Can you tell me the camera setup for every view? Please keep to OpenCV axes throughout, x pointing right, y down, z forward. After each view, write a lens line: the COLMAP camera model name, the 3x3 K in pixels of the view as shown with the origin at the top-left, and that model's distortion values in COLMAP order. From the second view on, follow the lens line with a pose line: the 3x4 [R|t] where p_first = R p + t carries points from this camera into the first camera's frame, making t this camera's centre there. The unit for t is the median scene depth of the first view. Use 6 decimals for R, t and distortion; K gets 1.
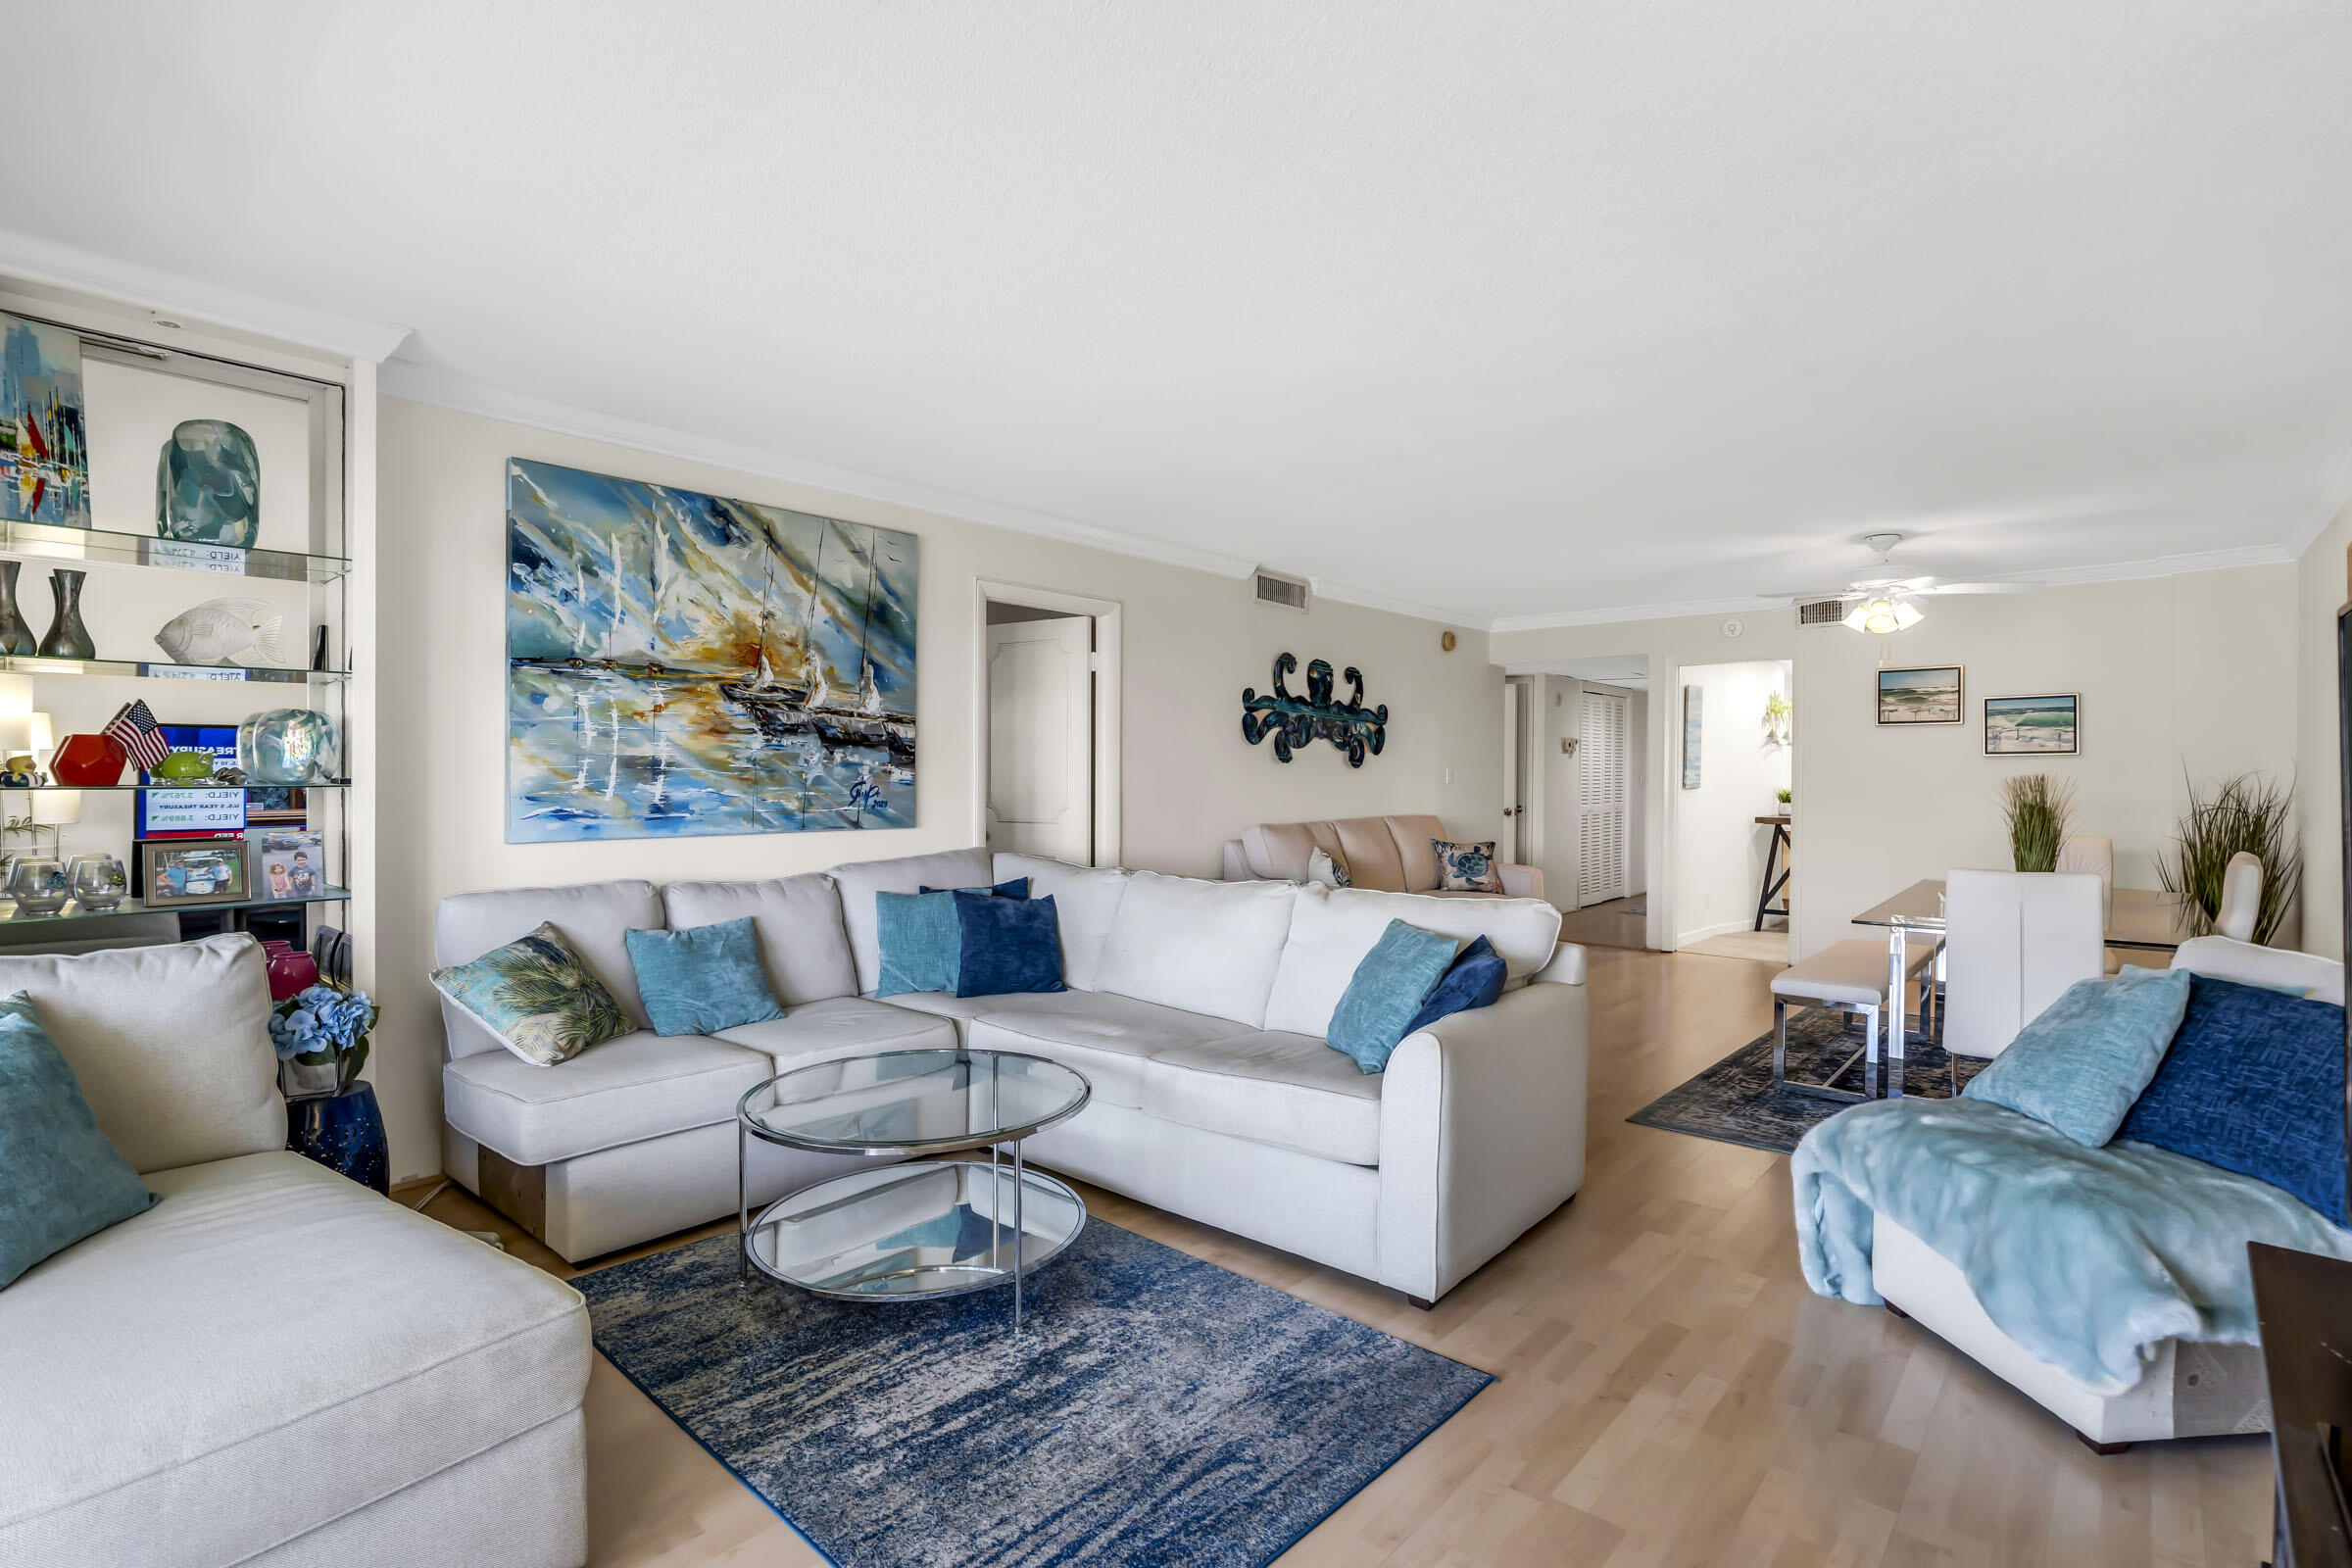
lens RADIAL K [[1103.9, 0, 1176.0], [0, 1103.9, 784.0], [0, 0, 1]] dist [-0.012290, 0.000071]
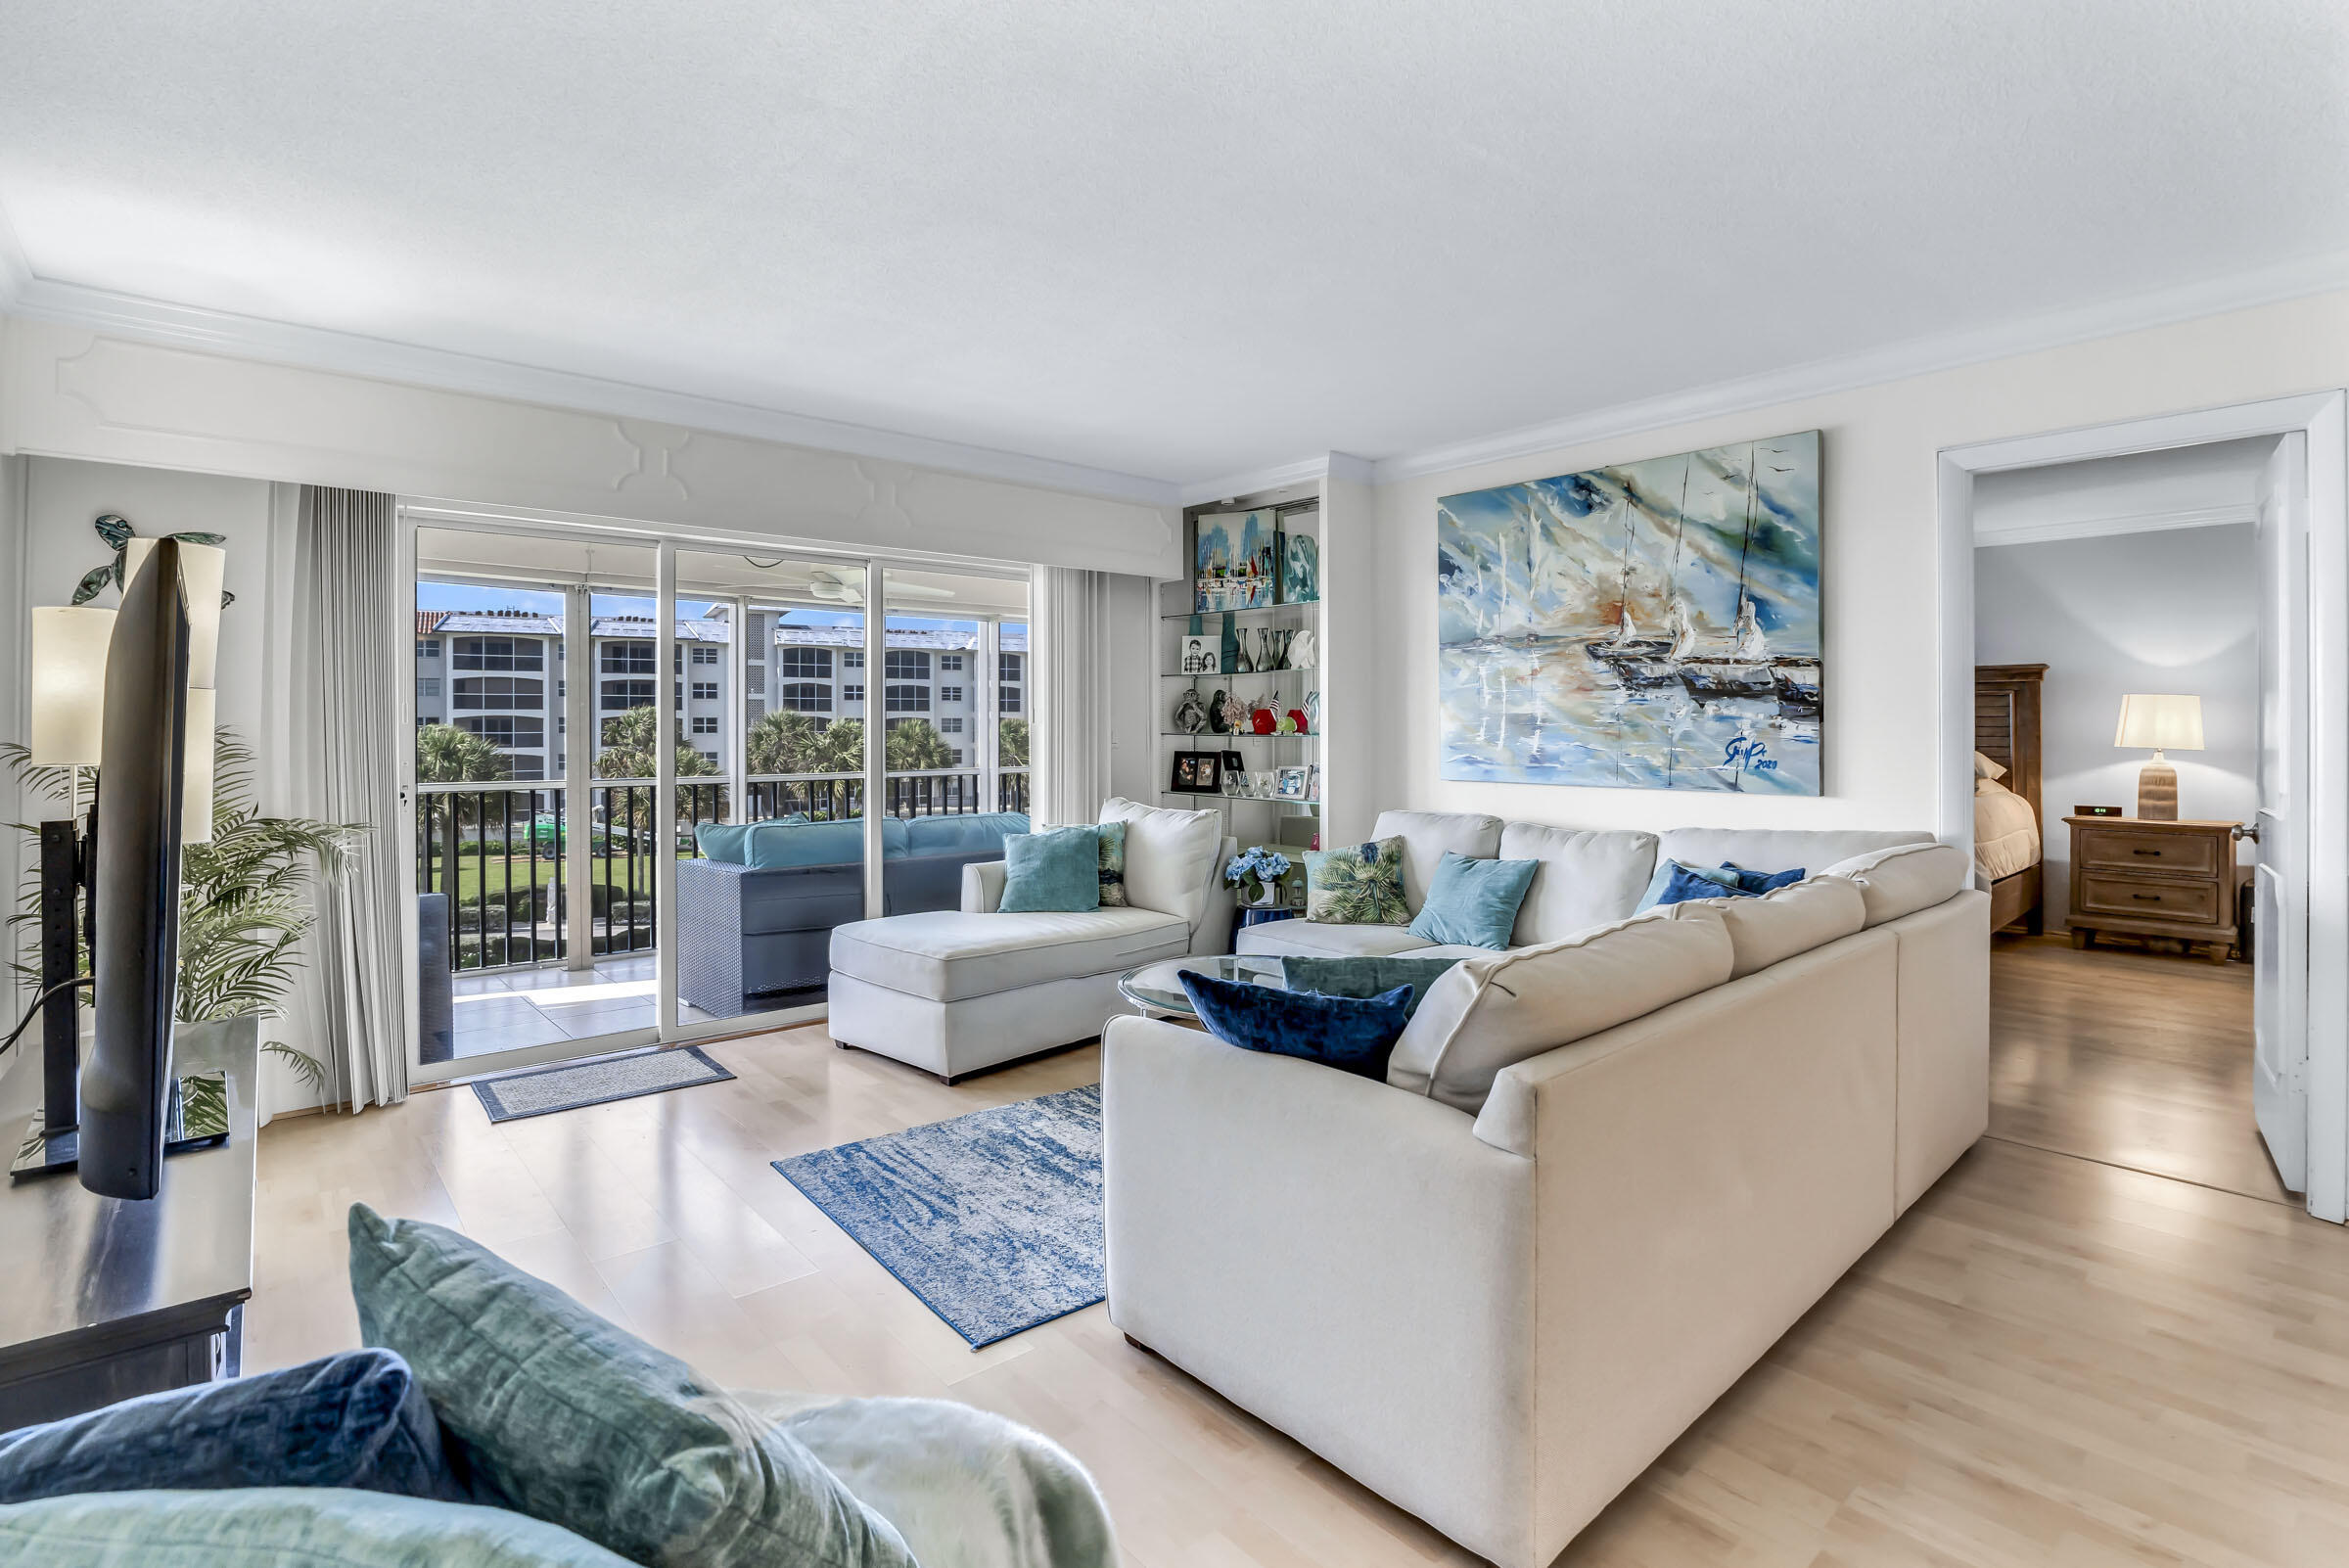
lens RADIAL K [[1114.2, 0, 1171.9], [0, 1114.2, 733.0], [0, 0, 1]] dist [-0.035435, -0.000013]
pose [[-0.134145, -0.001127, -0.990961, 0.710514], [-0.012857, 0.999917, 0.000603, -0.000500], [0.990878, 0.012822, -0.134148, 0.749448]]
